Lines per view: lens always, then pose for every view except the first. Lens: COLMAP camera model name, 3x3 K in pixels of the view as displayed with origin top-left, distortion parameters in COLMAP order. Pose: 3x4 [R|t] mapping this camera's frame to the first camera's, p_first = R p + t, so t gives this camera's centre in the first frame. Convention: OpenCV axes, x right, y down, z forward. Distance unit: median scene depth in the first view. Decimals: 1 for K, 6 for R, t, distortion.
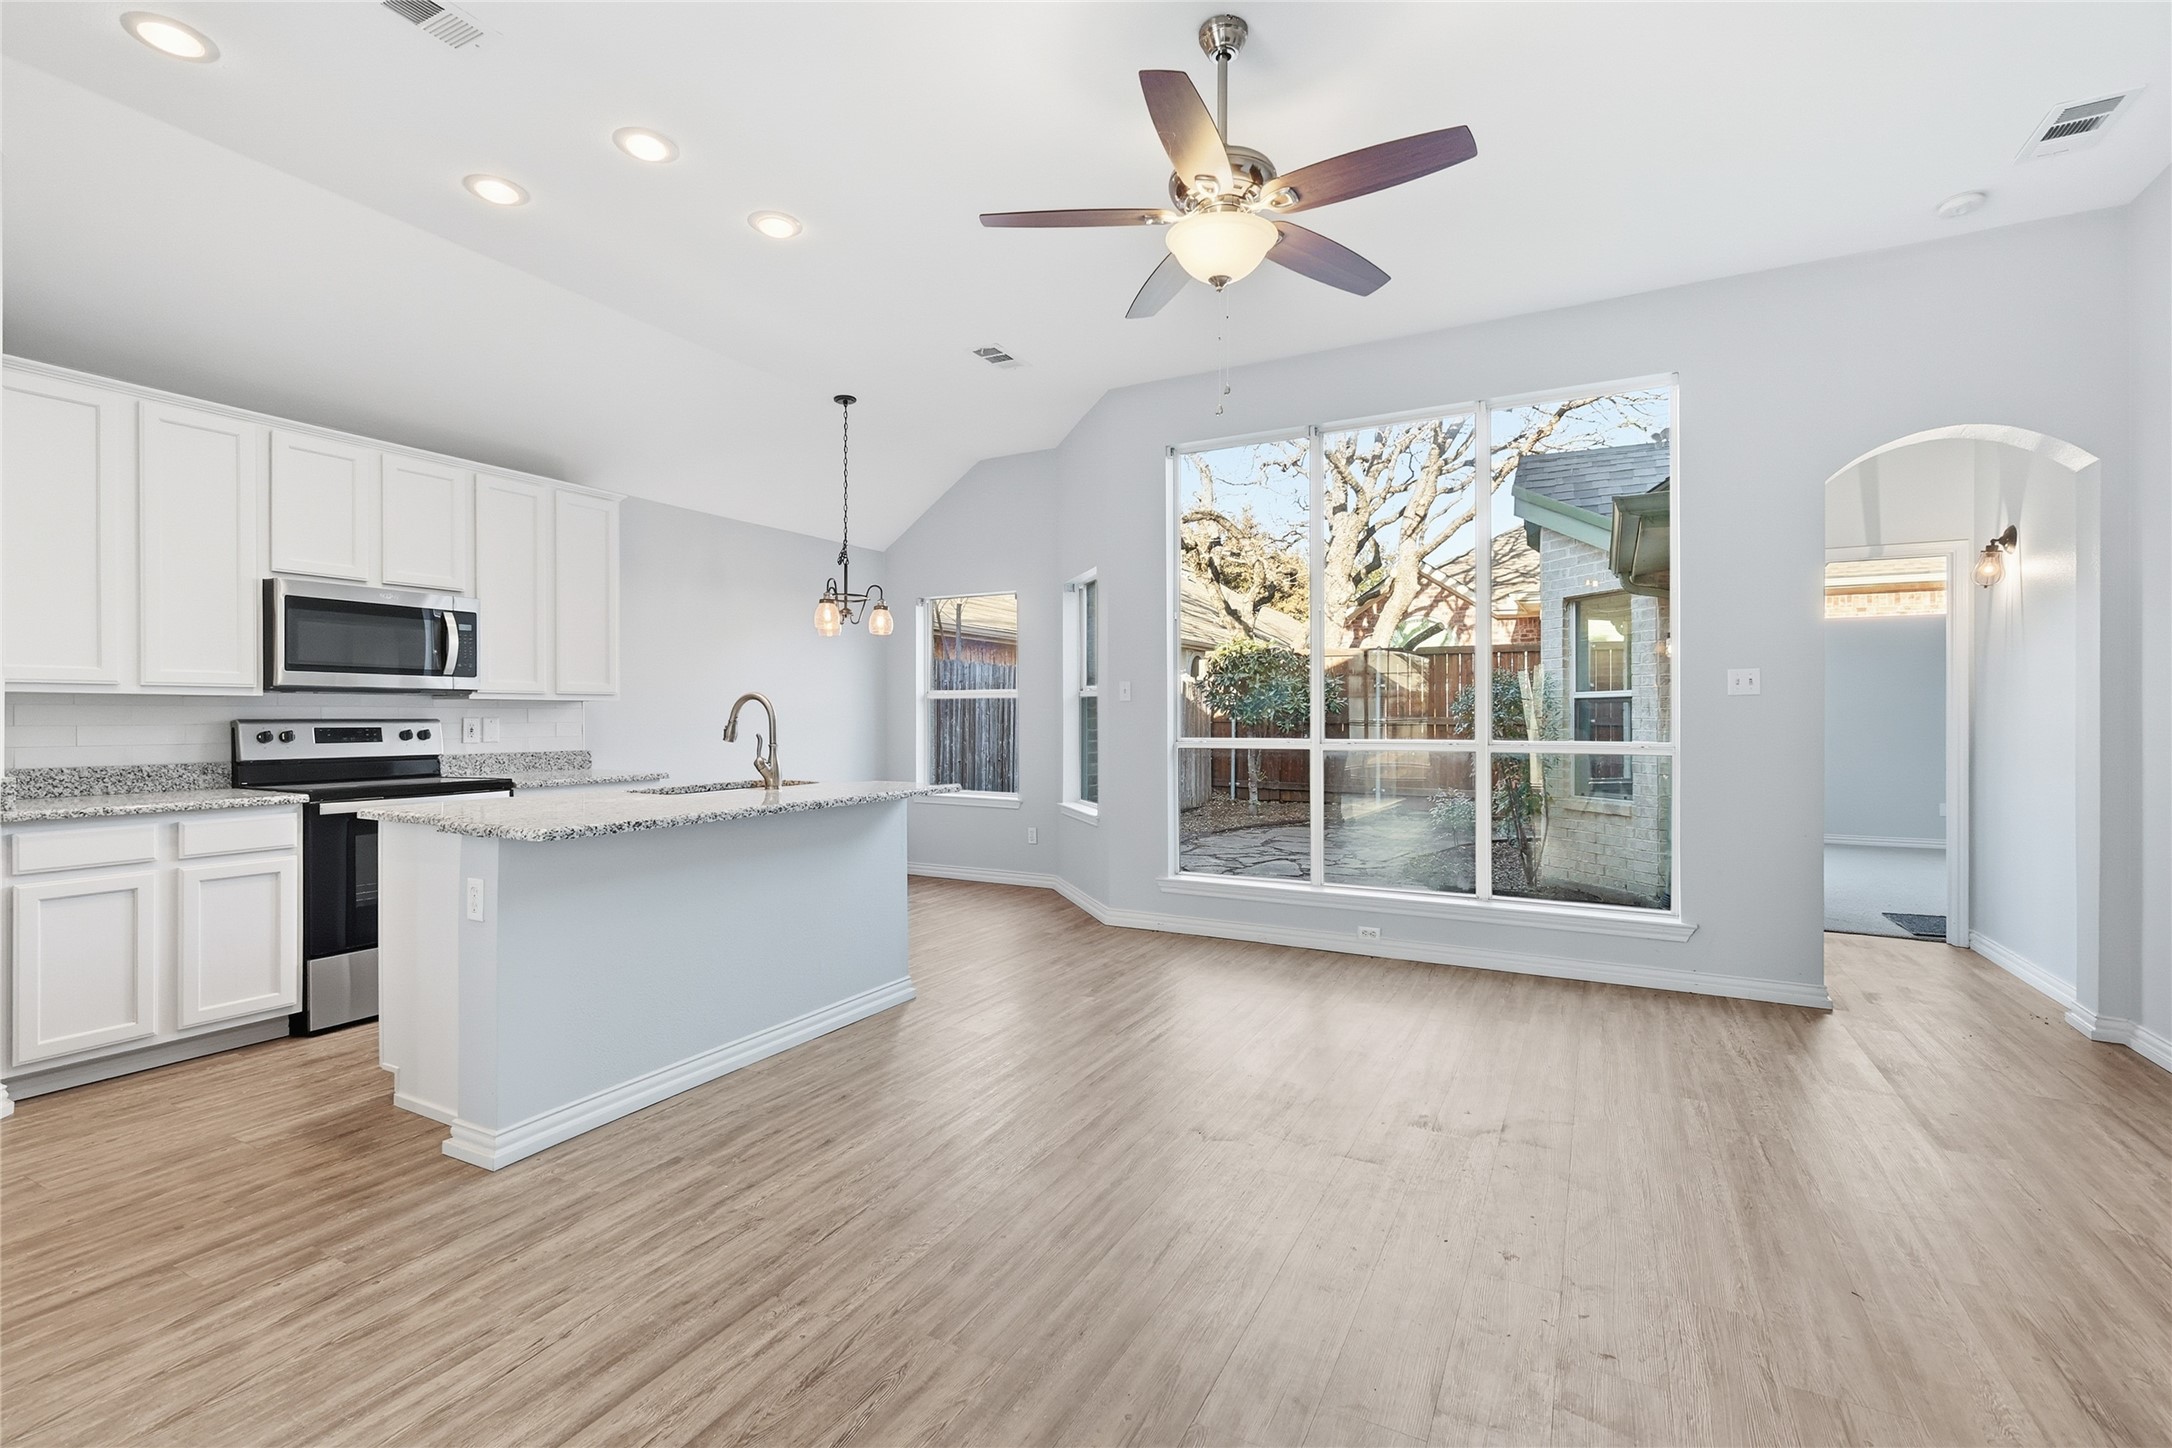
lens RADIAL K [[967.4, 0, 1086.0], [0, 967.4, 724.0], [0, 0, 1]] dist [0.002113, 0.000320]
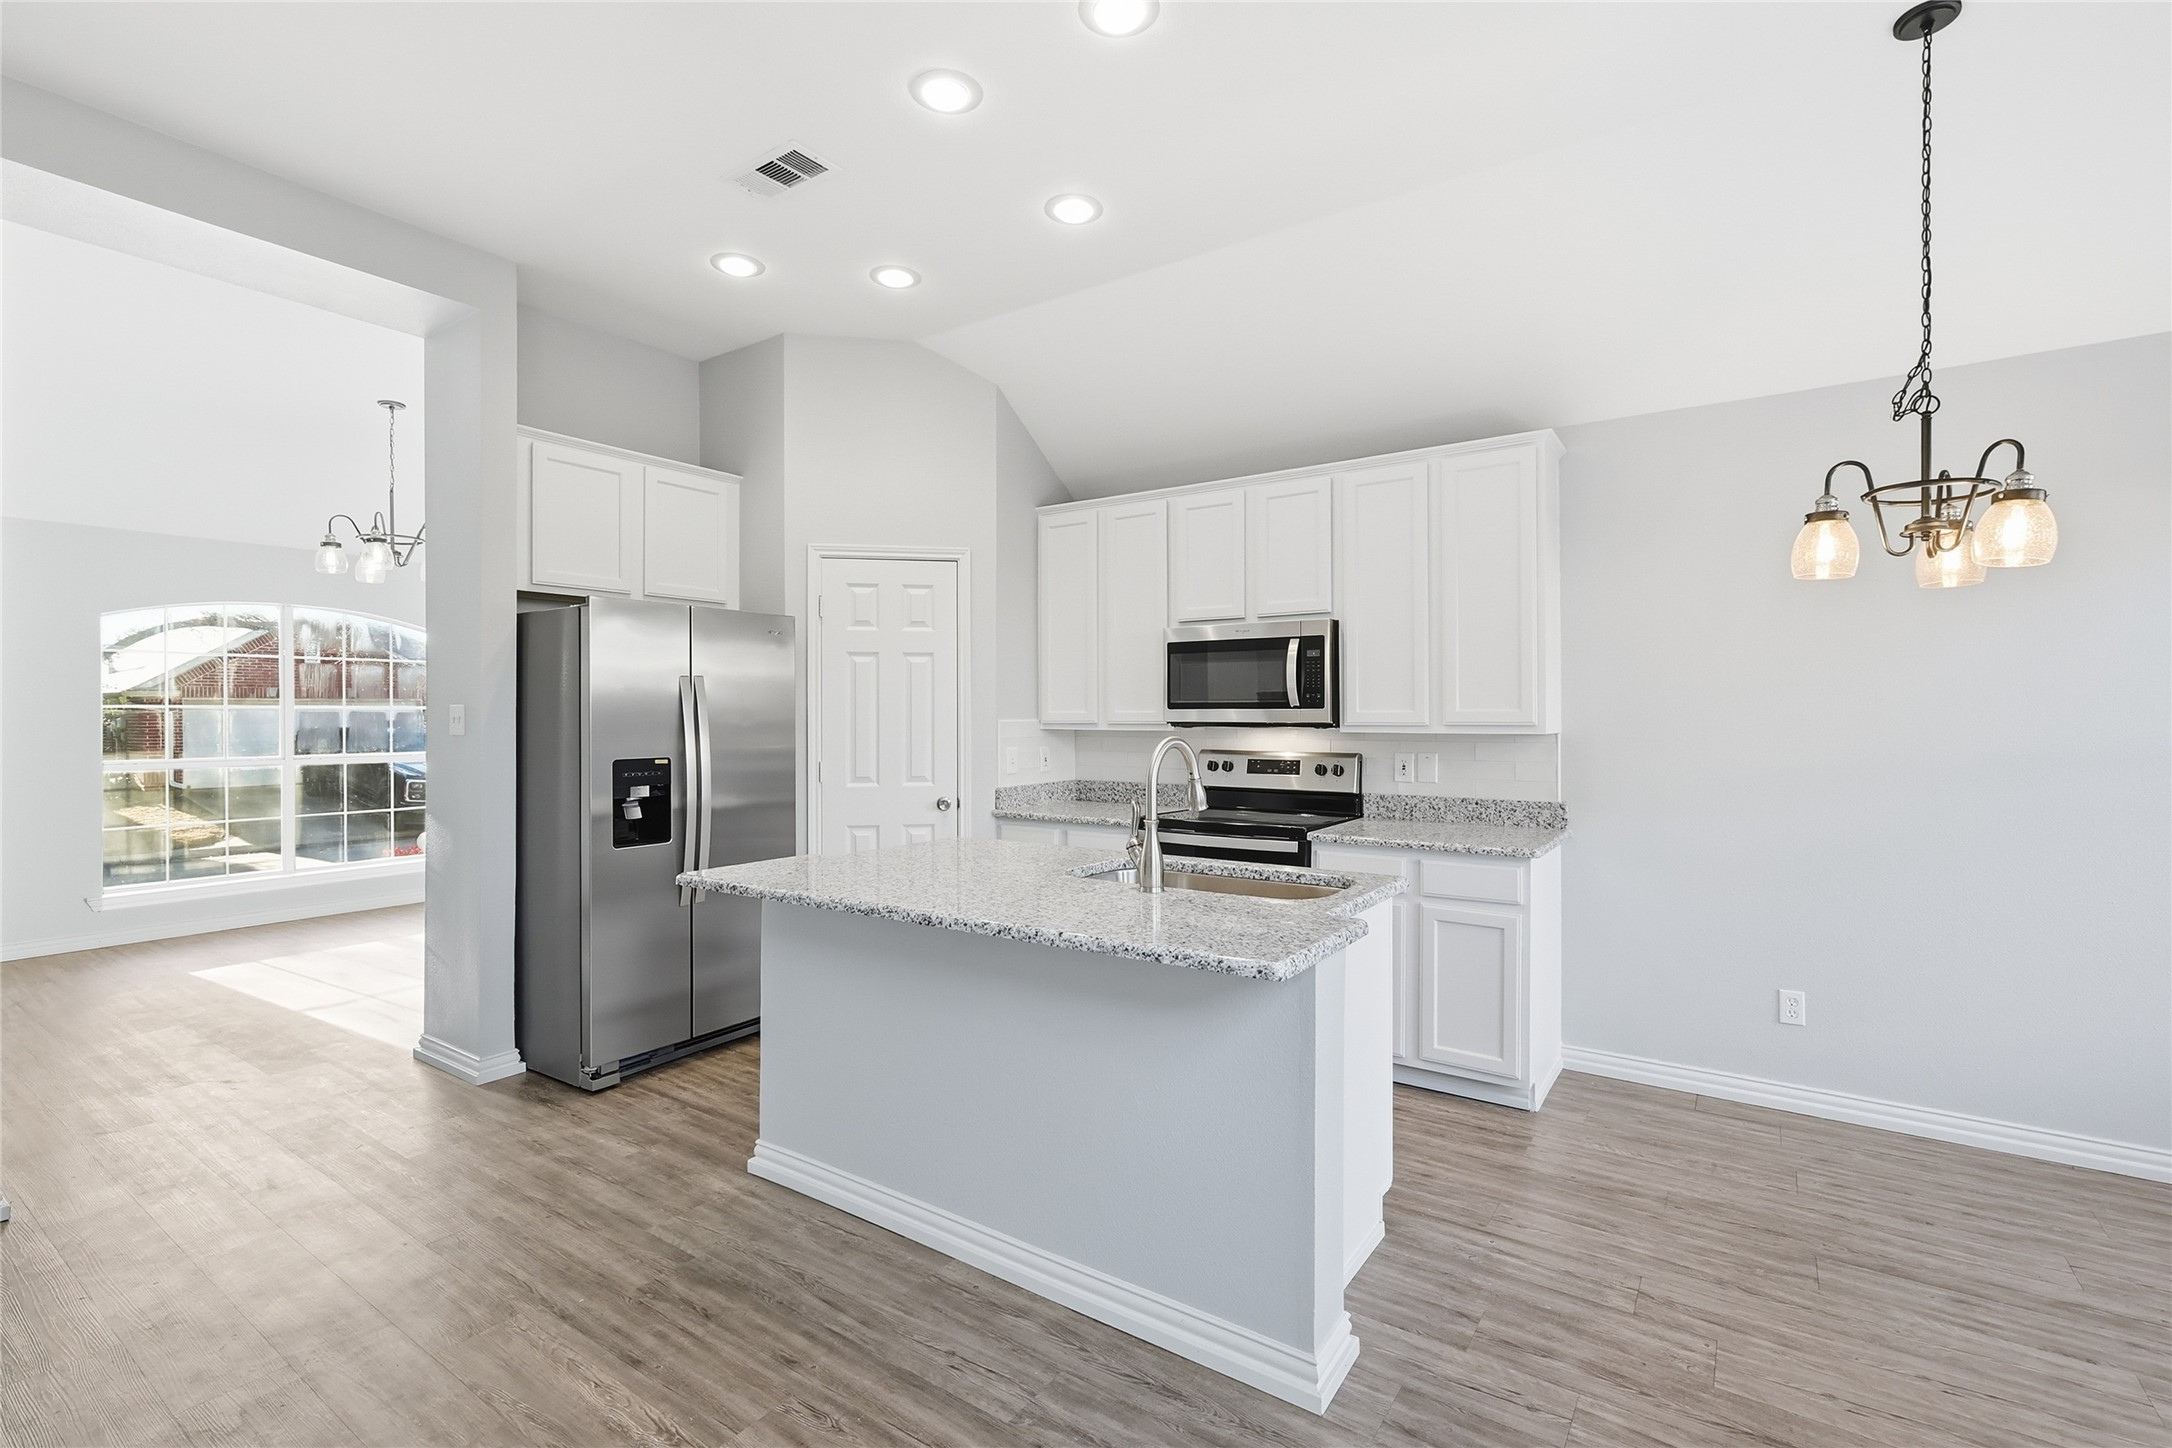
lens RADIAL K [[967.4, 0, 1086.0], [0, 967.4, 724.0], [0, 0, 1]] dist [0.002113, 0.000320]
pose [[-0.107981, 0.009130, -0.994111, 0.241385], [-0.008094, 0.999917, 0.010062, -0.037685], [0.994120, 0.009133, -0.107899, 0.799152]]
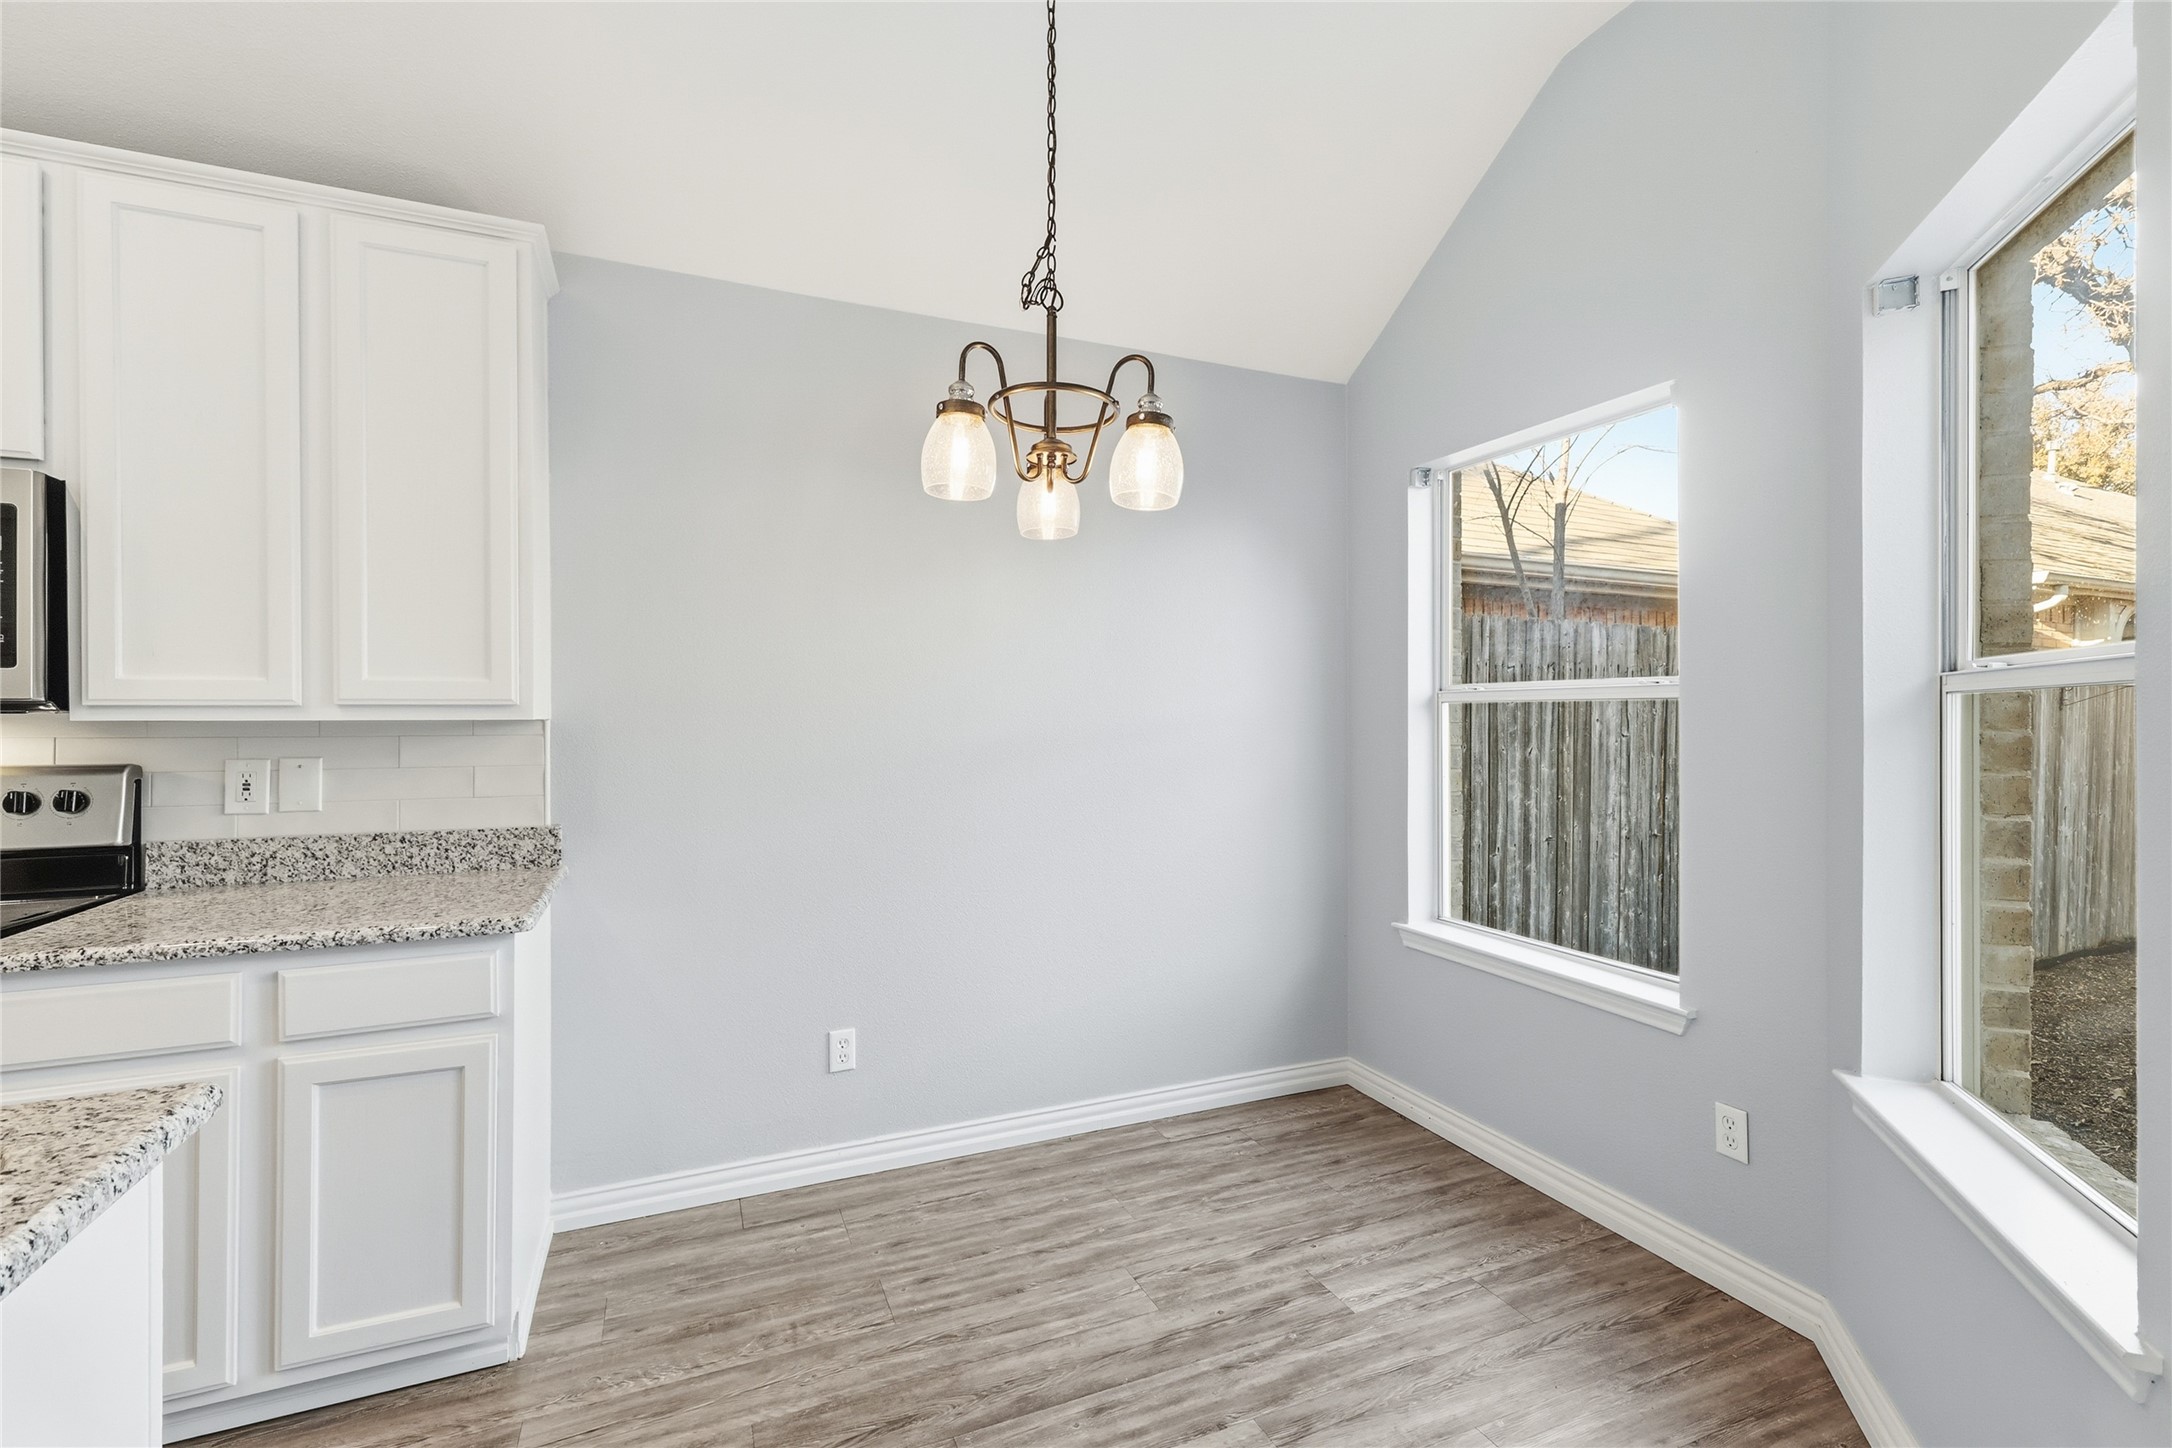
lens RADIAL K [[957.9, 0, 1097.0], [0, 957.9, 711.6], [0, 0, 1]] dist [0.003107, 0.000637]
pose [[0.791228, -0.004580, -0.611505, -0.038249], [-0.004718, 0.999896, -0.013594, -0.024469], [0.611504, 0.013641, 0.791124, 0.871511]]
